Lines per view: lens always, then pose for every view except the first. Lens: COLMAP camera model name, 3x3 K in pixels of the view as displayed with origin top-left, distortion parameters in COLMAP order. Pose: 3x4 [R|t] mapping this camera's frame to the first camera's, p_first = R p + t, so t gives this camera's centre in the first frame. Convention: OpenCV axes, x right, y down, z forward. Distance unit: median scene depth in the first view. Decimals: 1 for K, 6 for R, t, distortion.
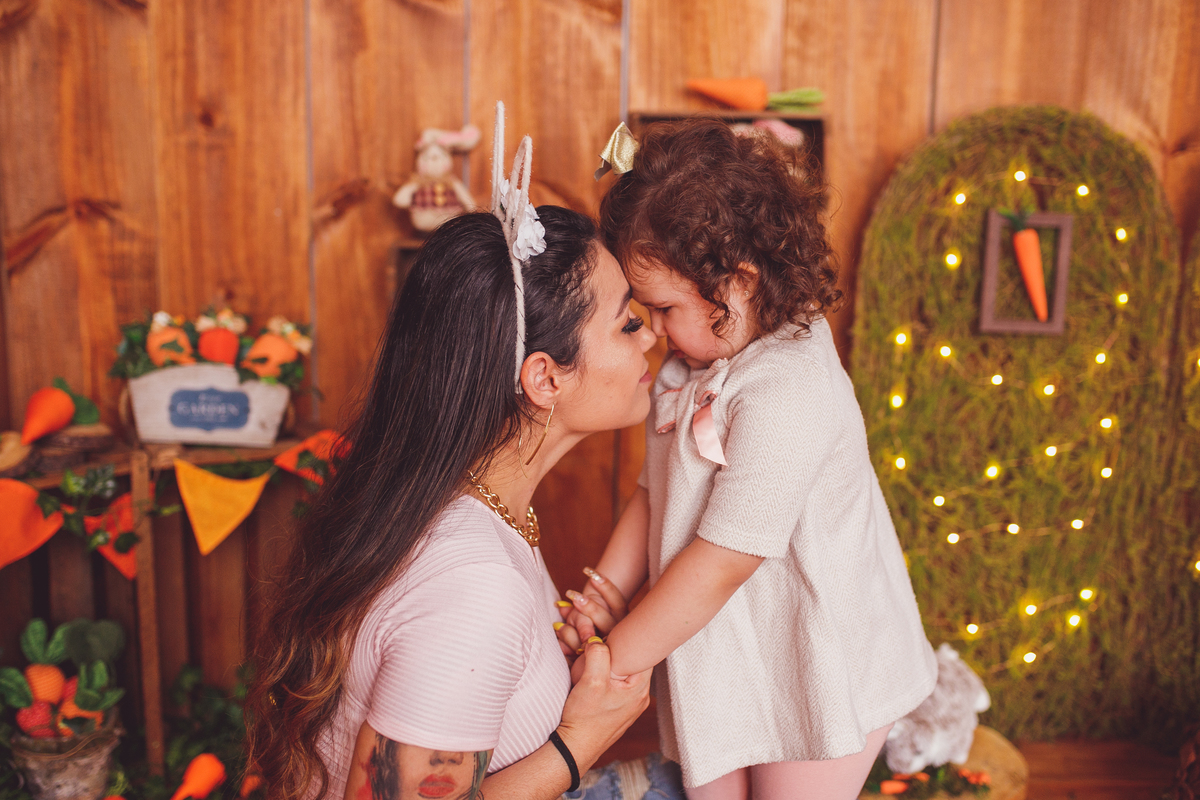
lens RADIAL K [[1193.4, 0, 595.0], [0, 1193.4, 400.2], [0, 0, 1]] dist [-0.017988, 0.000000]
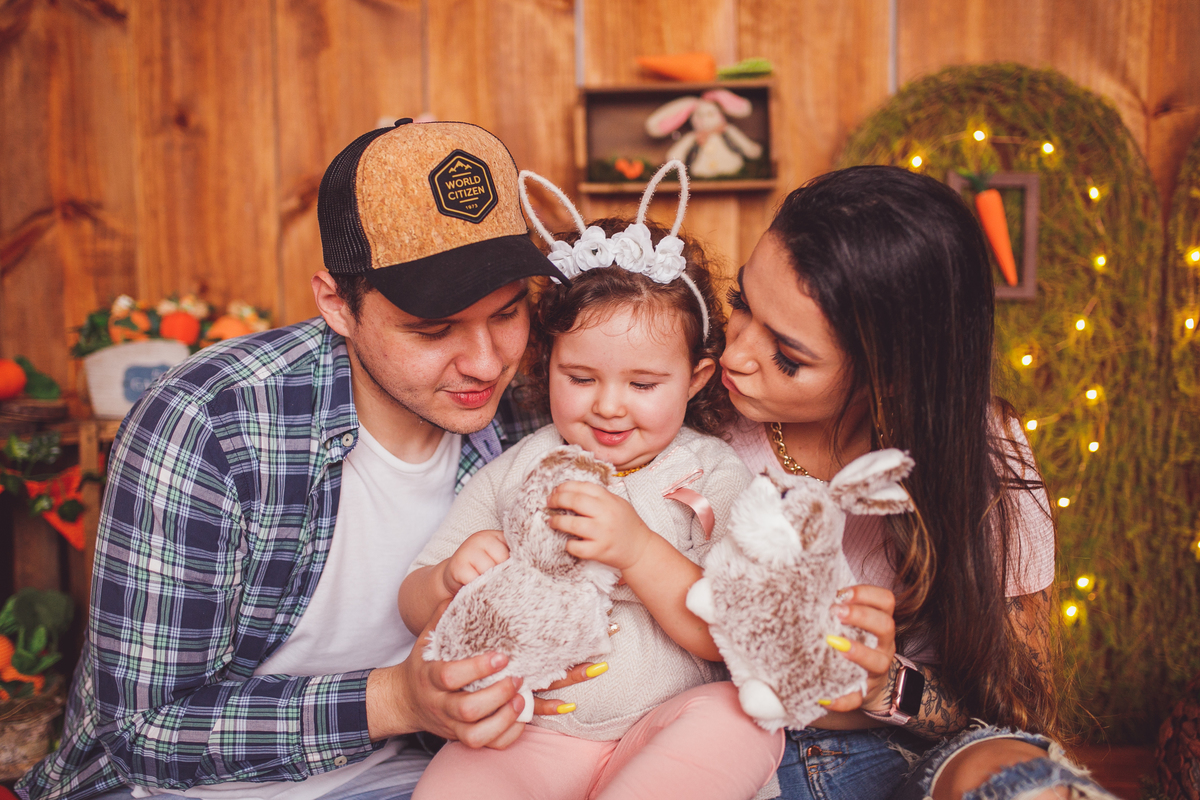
lens RADIAL K [[1193.4, 0, 598.7], [0, 1193.4, 399.9], [0, 0, 1]] dist [-0.017988, 0.000000]
pose [[0.993720, -0.019159, -0.110244, 0.148650], [0.009057, 0.995772, -0.091415, 0.107316], [0.111530, 0.089842, 0.989692, 0.028406]]
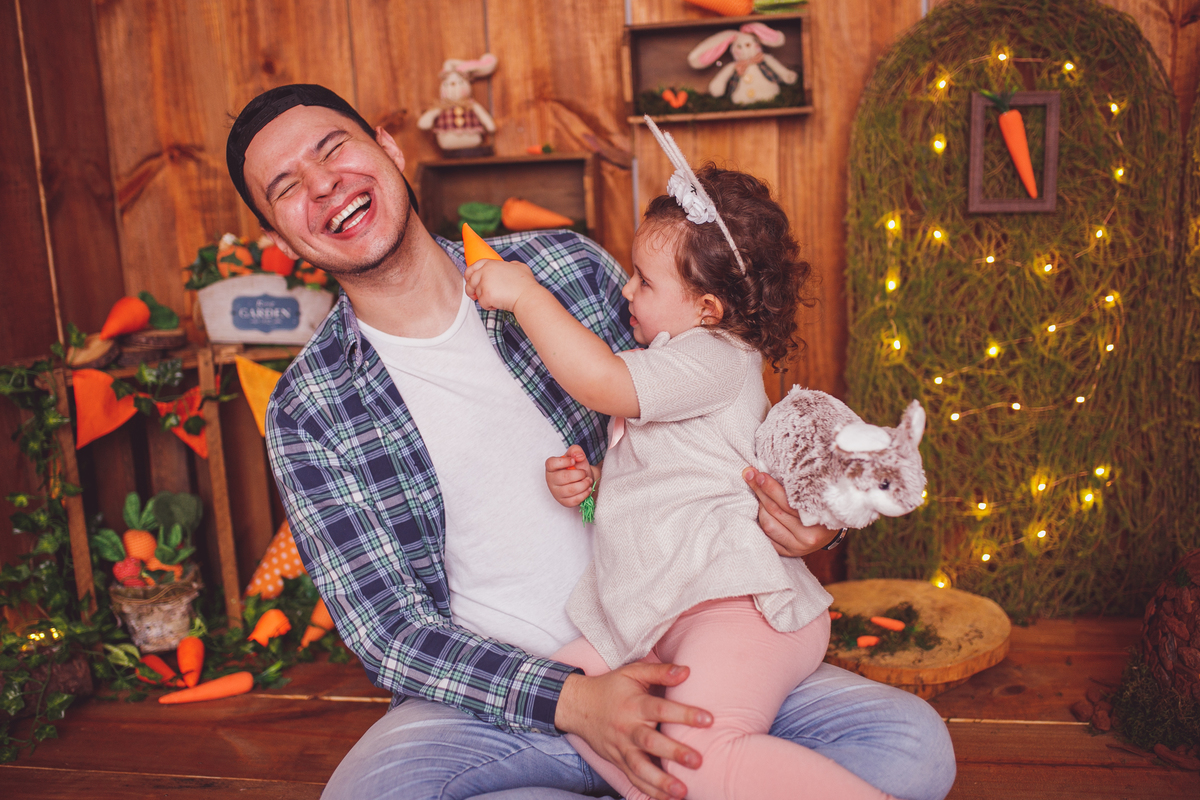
lens RADIAL K [[1193.4, 0, 596.7], [0, 1193.4, 396.2], [0, 0, 1]] dist [-0.017988, 0.000000]
pose [[0.979759, -0.026695, -0.198392, 0.205095], [0.030488, 0.999406, 0.016087, 0.073285], [0.197845, -0.021810, 0.979991, -0.073560]]
